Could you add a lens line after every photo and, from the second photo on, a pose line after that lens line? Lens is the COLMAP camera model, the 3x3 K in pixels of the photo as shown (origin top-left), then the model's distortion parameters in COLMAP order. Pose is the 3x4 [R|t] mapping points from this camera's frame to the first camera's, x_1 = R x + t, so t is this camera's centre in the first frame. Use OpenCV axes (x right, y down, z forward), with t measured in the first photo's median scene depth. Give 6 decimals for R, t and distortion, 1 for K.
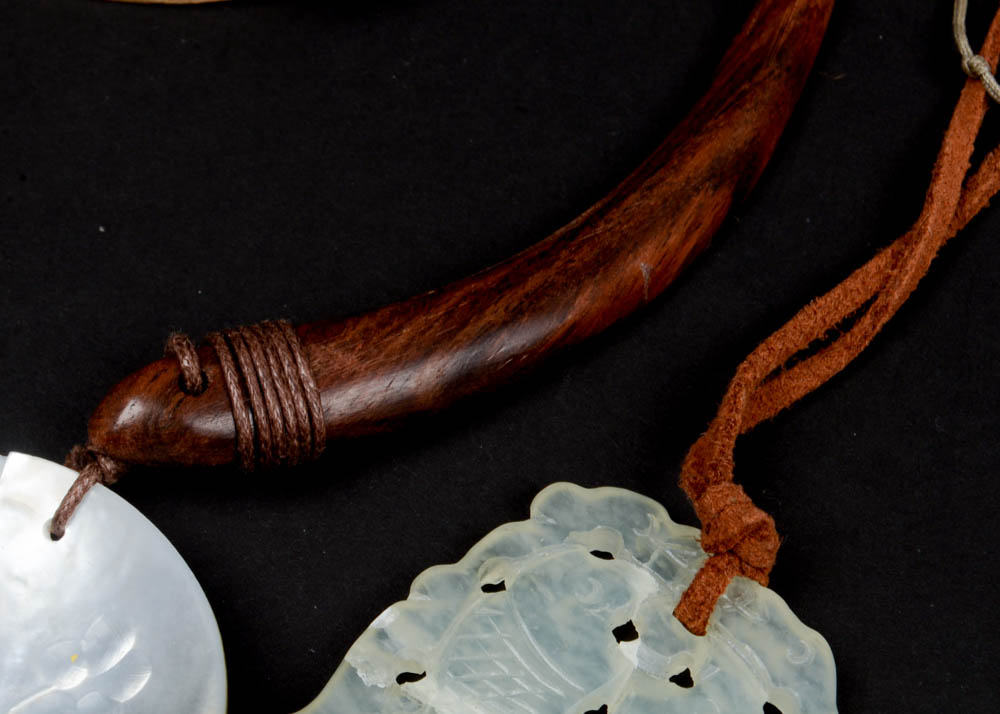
lens RADIAL K [[2505.1, 0, 500.0], [0, 2505.1, 357.0], [0, 0, 1]] dist [0.023257, 0.150258]
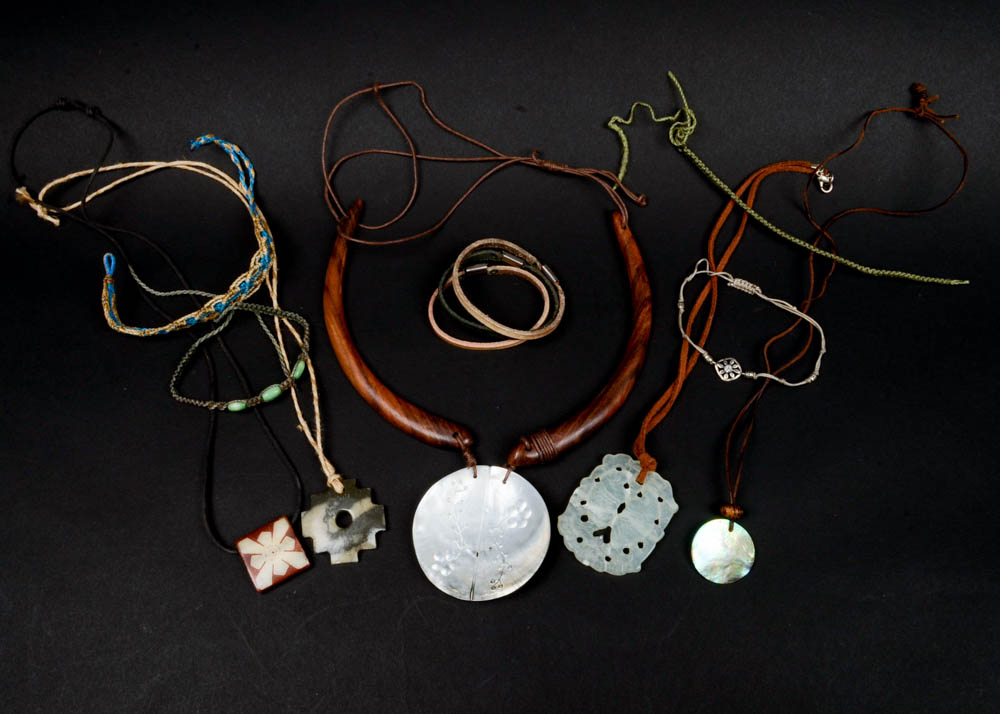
lens RADIAL K [[855.7, 0, 500.0], [0, 855.7, 357.0], [0, 0, 1]] dist [-0.068089, -0.002073]
pose [[0.988401, -0.143140, -0.050739, -0.069159], [0.148874, 0.979246, 0.137527, -0.383733], [0.030001, -0.143485, 0.989198, -0.561549]]
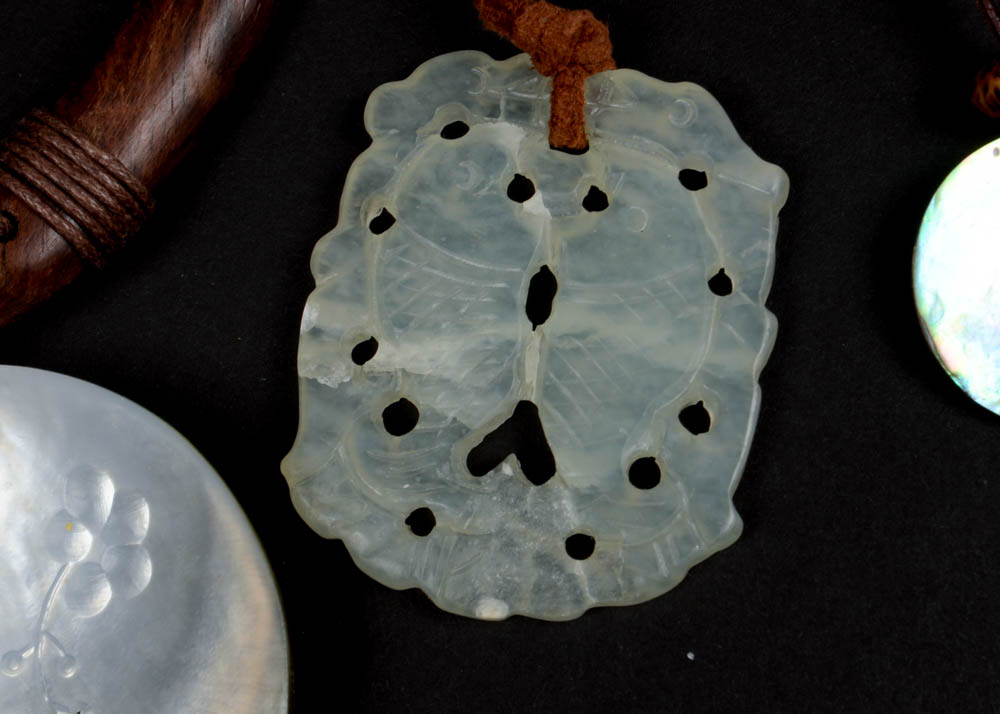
lens RADIAL K [[2505.1, 0, 500.0], [0, 2505.1, 357.0], [0, 0, 1]] dist [0.023257, 0.150258]
pose [[0.836448, -0.547932, -0.011162, 0.018347], [0.520853, 0.788444, 0.327213, -0.161758], [-0.170490, -0.279510, 0.944885, 0.059475]]
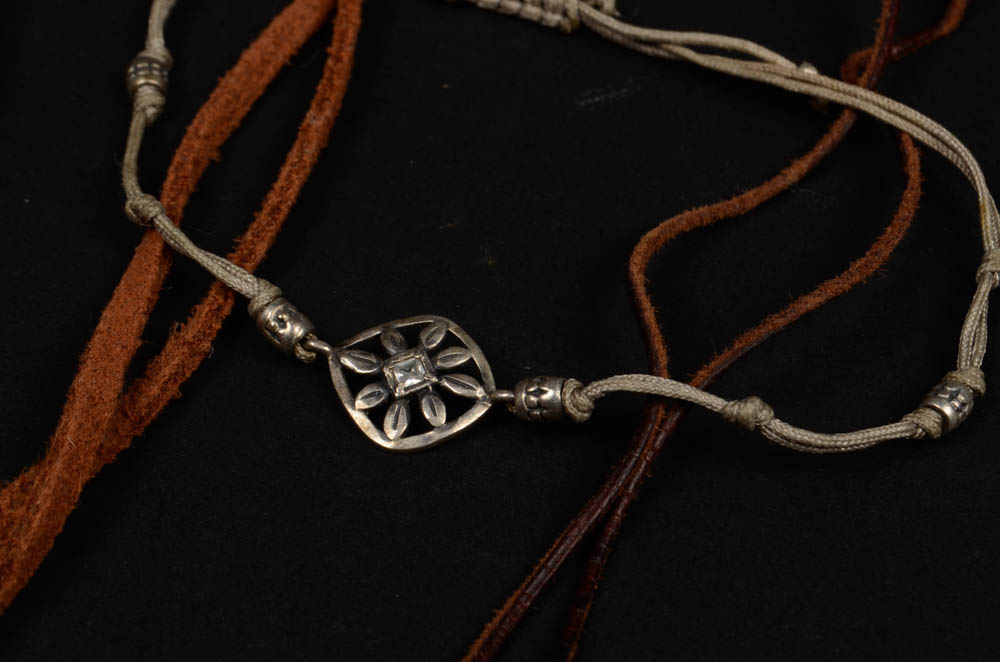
lens RADIAL K [[2217.6, 0, 500.0], [0, 2217.6, 331.0], [0, 0, 1]] dist [0.021304, 0.147911]
pose [[0.978116, -0.174779, 0.112881, 0.241901], [0.191268, 0.968870, -0.157187, 0.039068], [-0.081894, 0.175338, 0.981096, 0.443448]]
